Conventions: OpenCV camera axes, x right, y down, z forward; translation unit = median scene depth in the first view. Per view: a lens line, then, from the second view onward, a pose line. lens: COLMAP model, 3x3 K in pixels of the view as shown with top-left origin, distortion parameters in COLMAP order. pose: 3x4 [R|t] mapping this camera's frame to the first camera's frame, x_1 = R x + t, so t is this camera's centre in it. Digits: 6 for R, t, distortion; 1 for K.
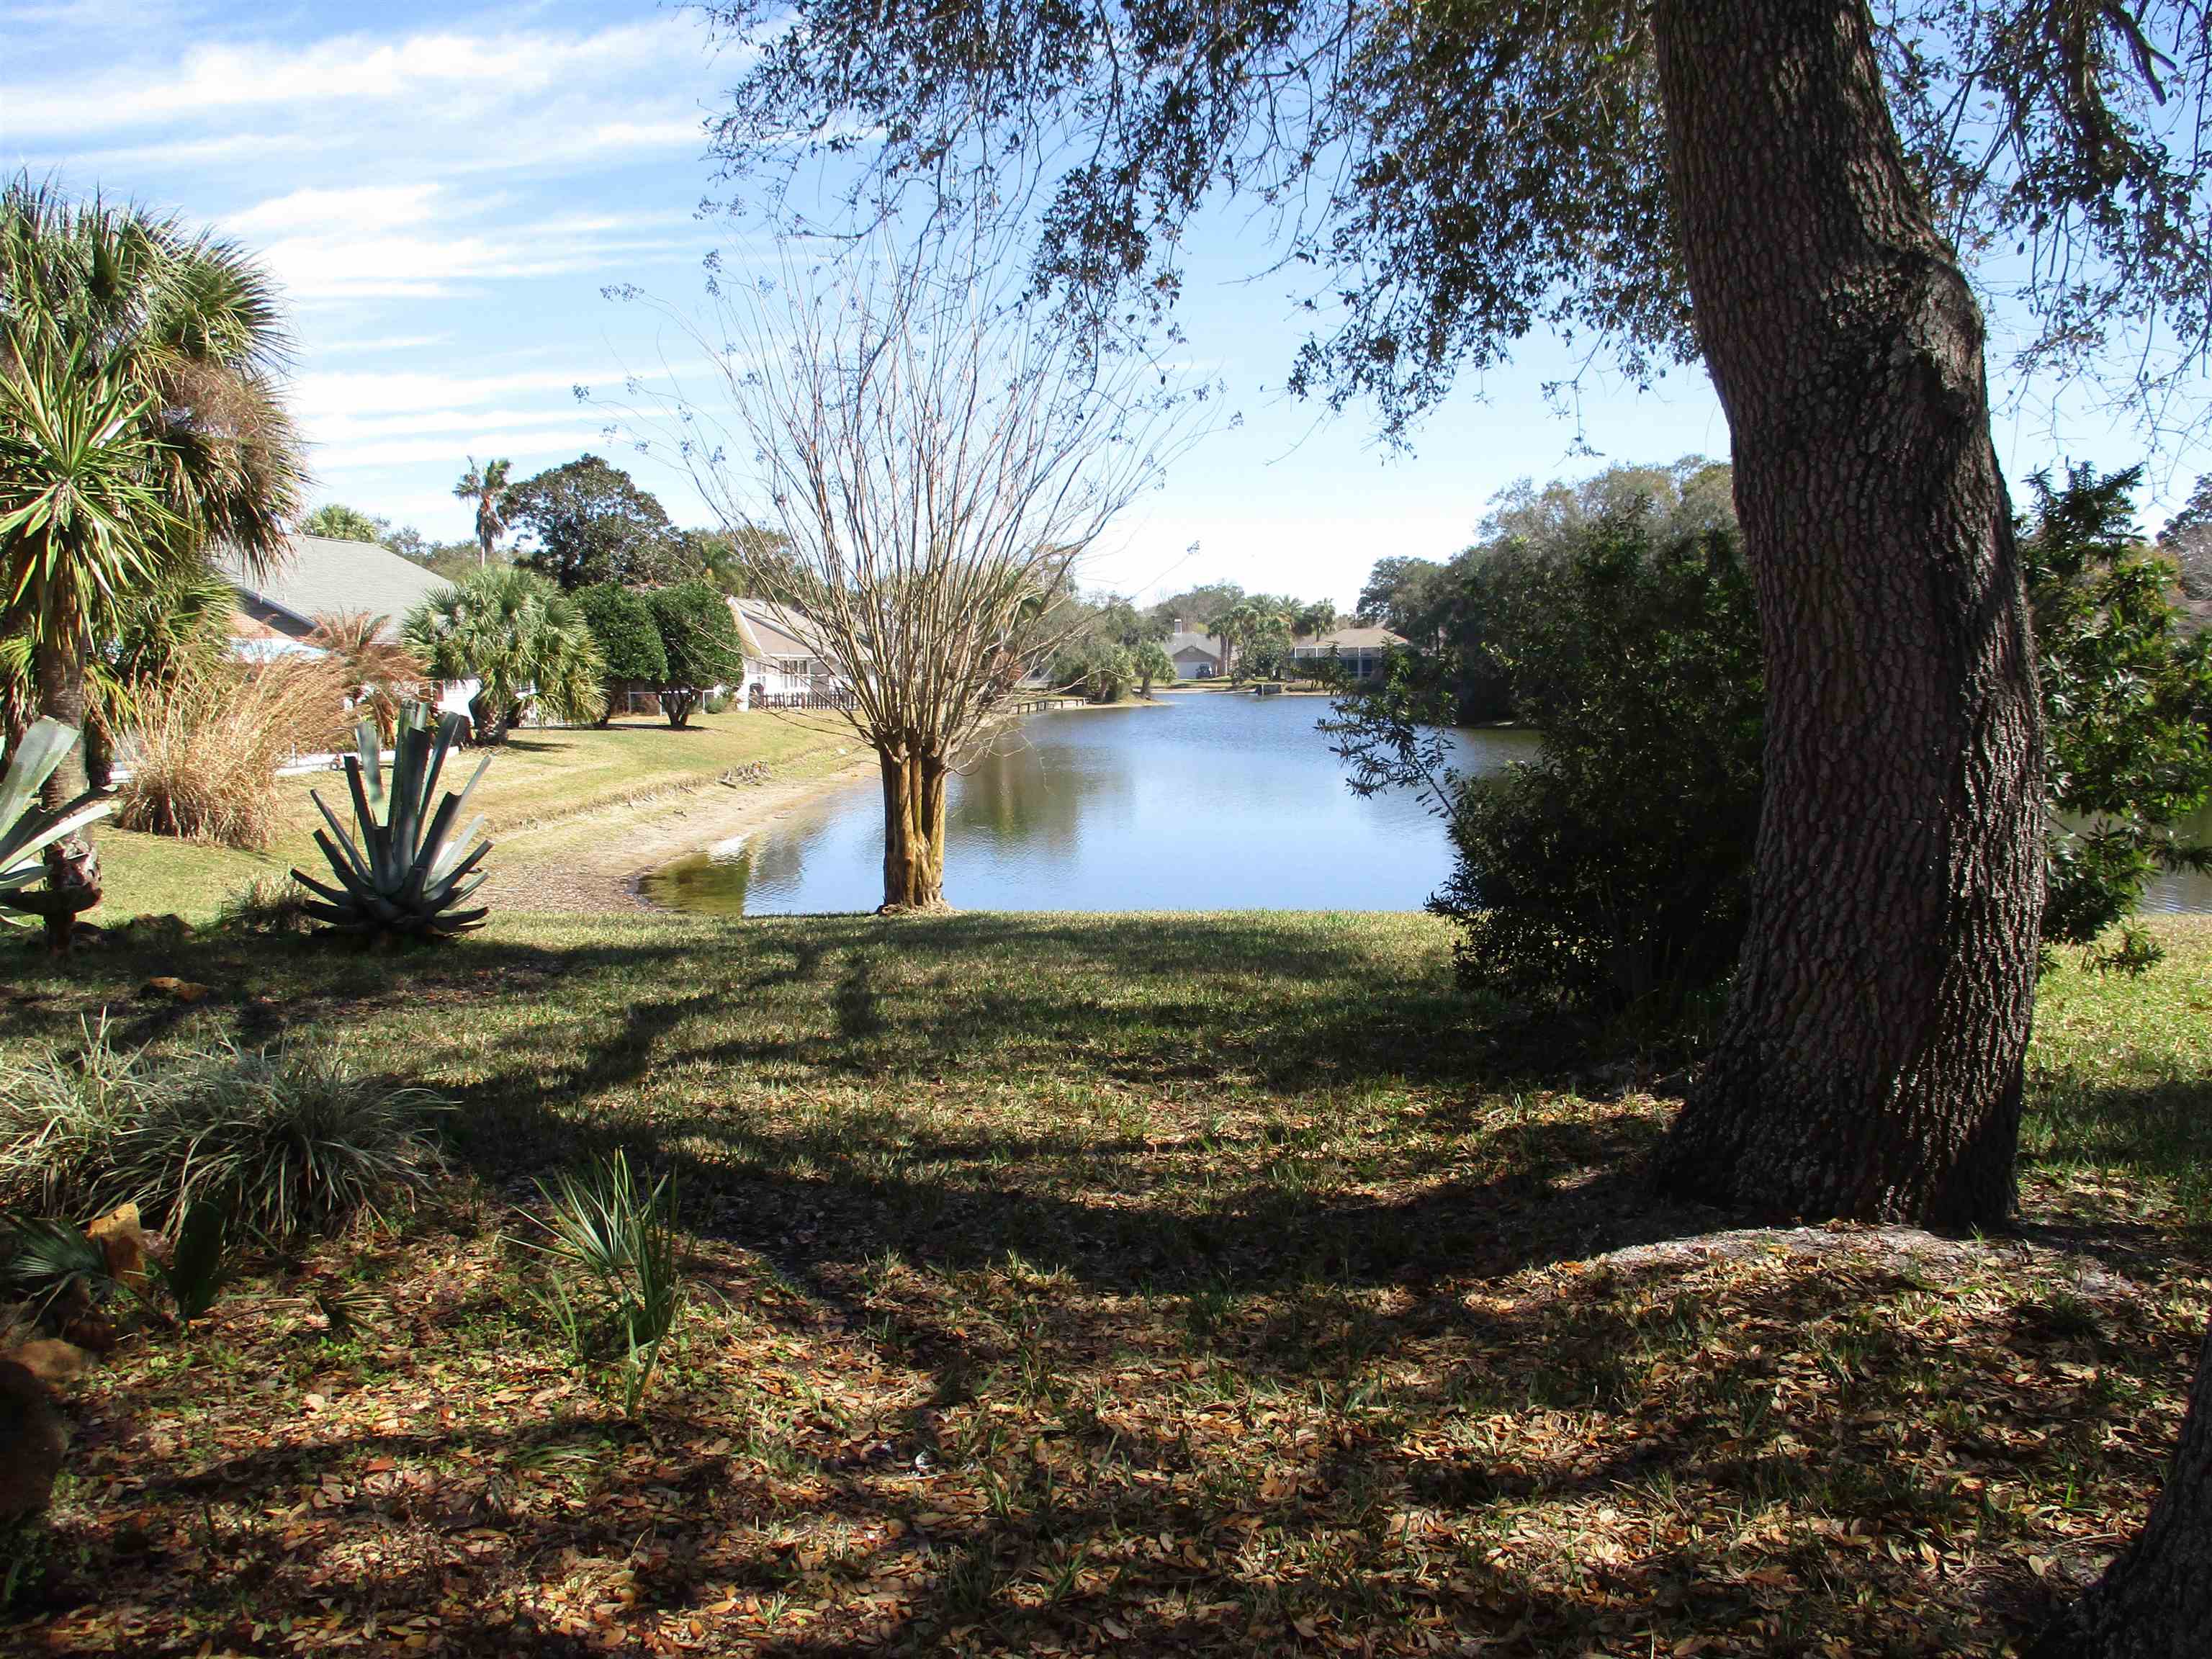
lens RADIAL K [[1772.4, 0, 1084.6], [0, 1772.4, 841.4], [0, 0, 1]] dist [-0.013548, 0.004520]
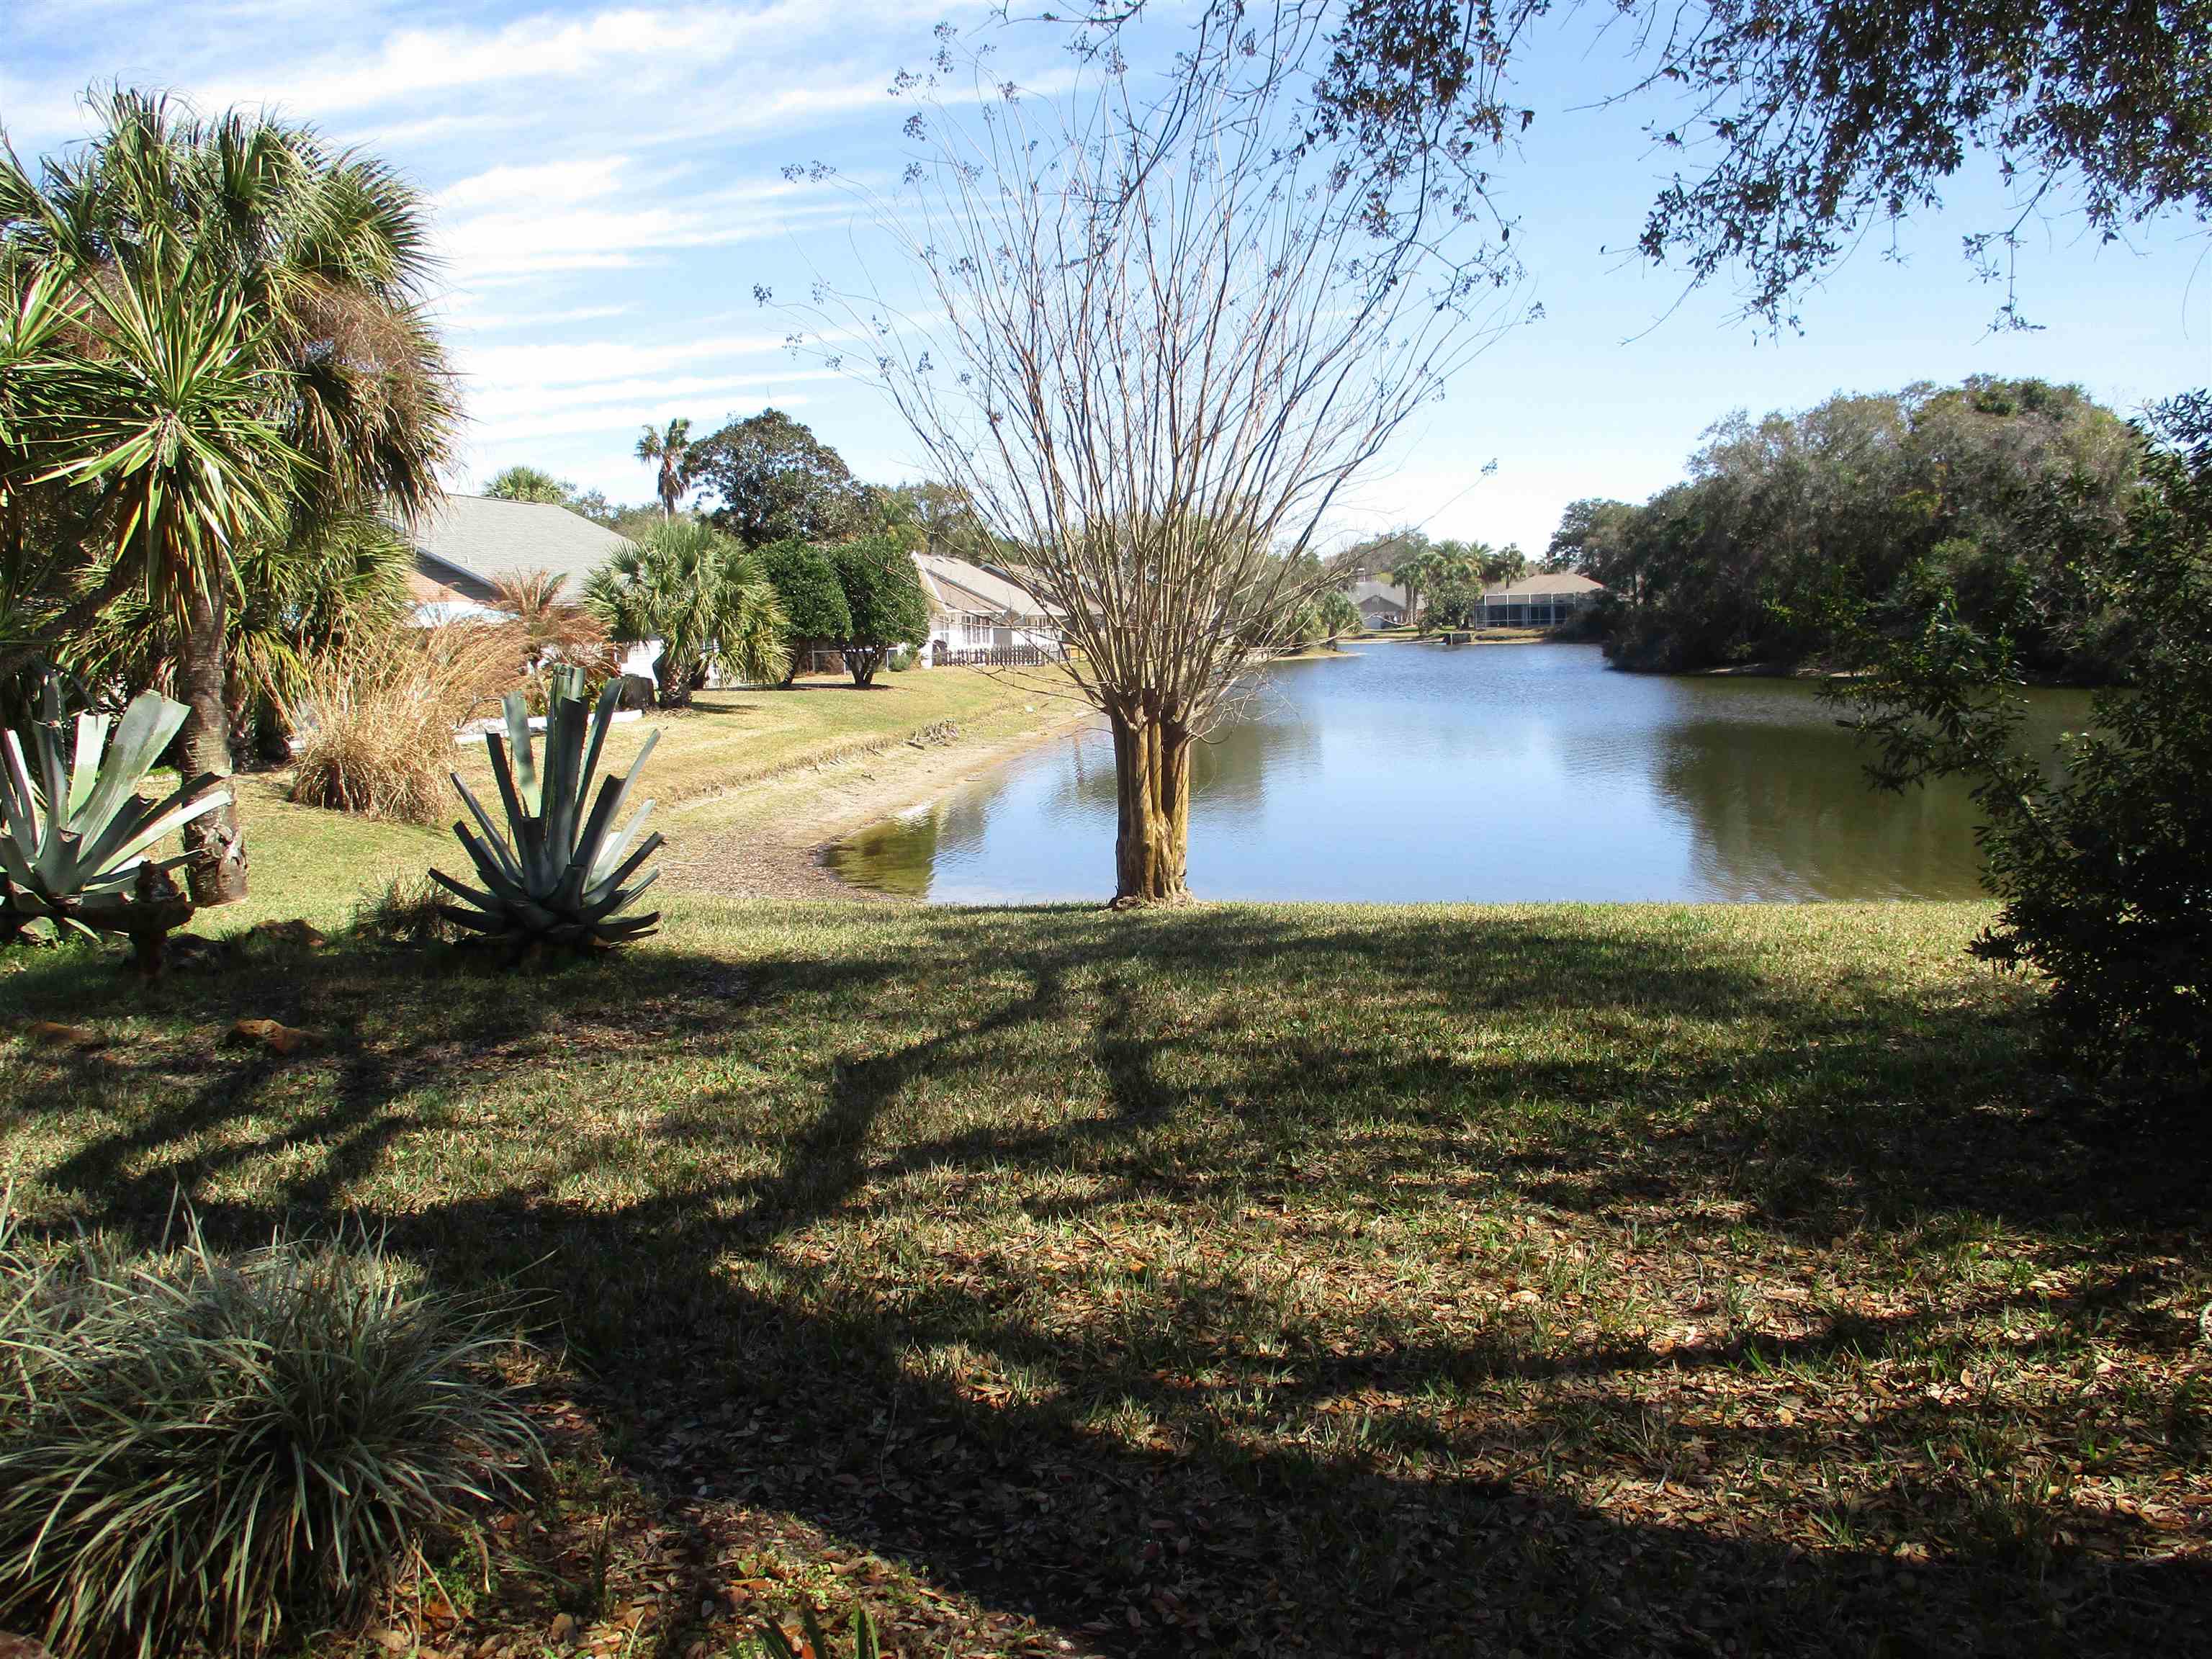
lens RADIAL K [[1772.4, 0, 1087.7], [0, 1772.4, 832.6], [0, 0, 1]] dist [-0.013548, 0.004520]
pose [[0.995203, -0.005340, -0.097689, -0.046482], [0.007379, 0.999762, 0.020525, -0.013241], [0.097556, -0.021148, 0.995005, 0.161400]]
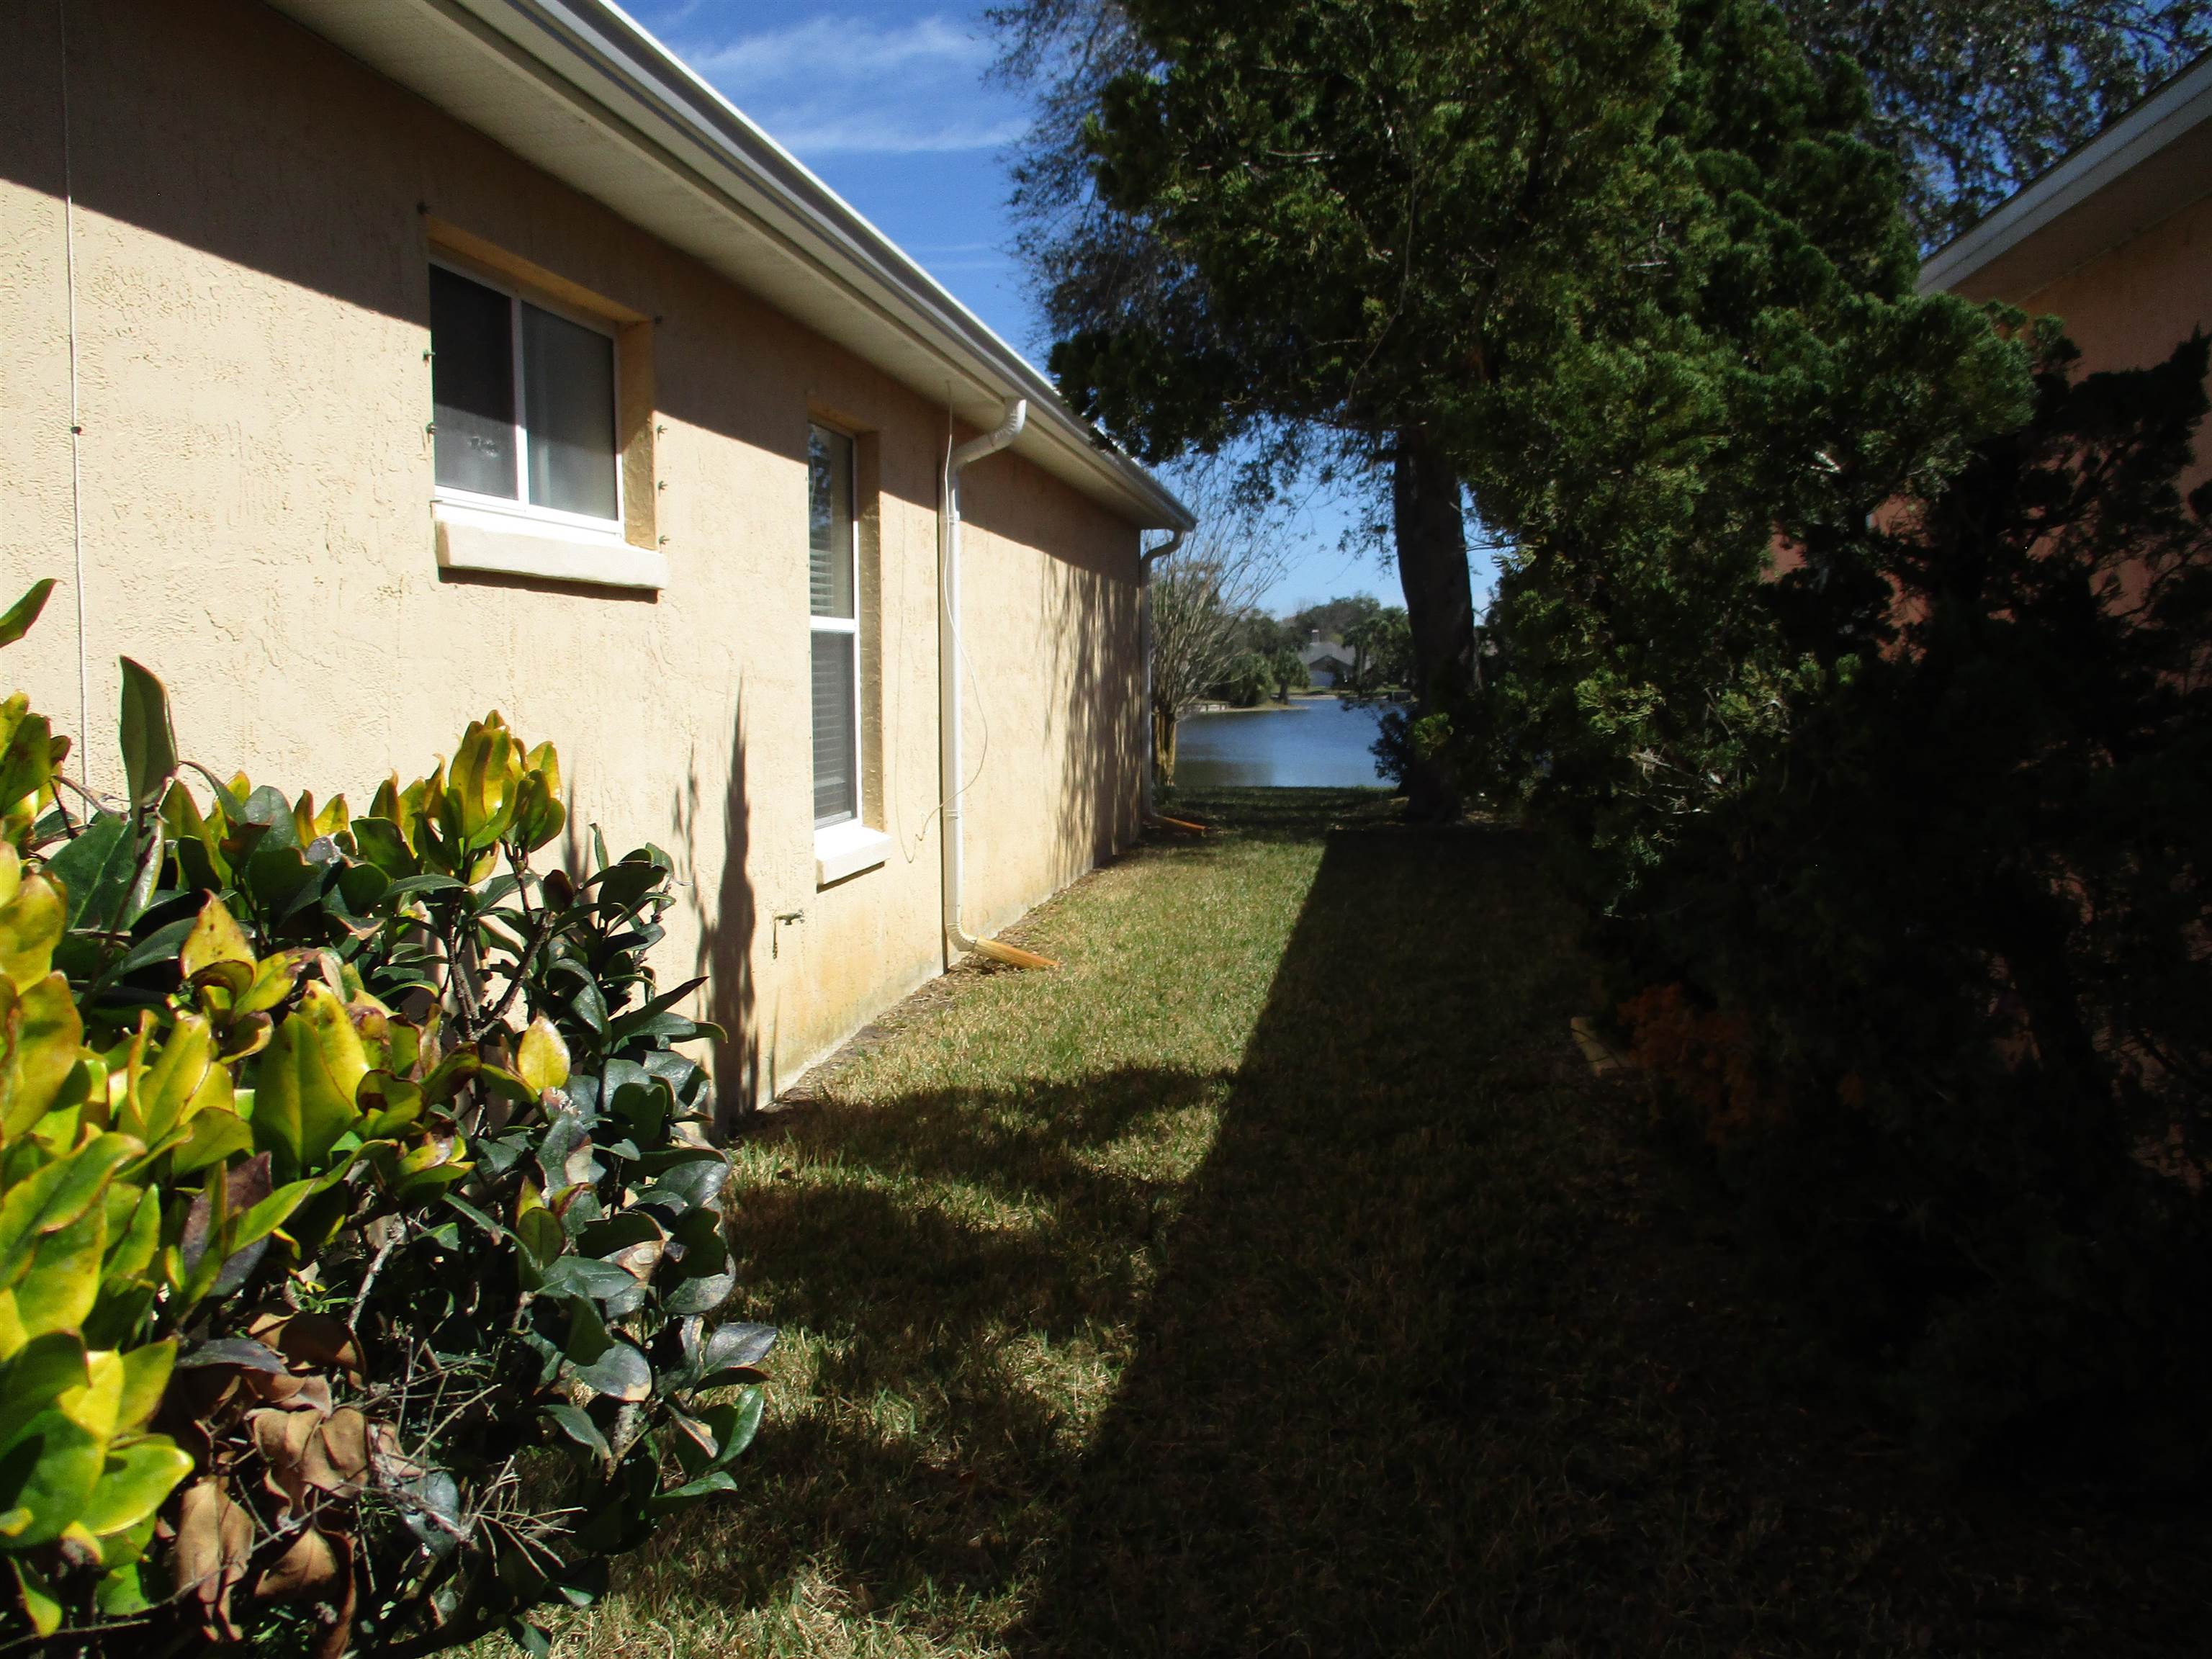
lens RADIAL K [[1772.4, 0, 1097.0], [0, 1772.4, 820.9], [0, 0, 1]] dist [-0.013548, 0.004520]
pose [[0.997451, 0.009859, -0.070664, -0.025614], [-0.010994, 0.999816, -0.015692, 0.116969], [0.070496, 0.016428, 0.997377, -1.111744]]
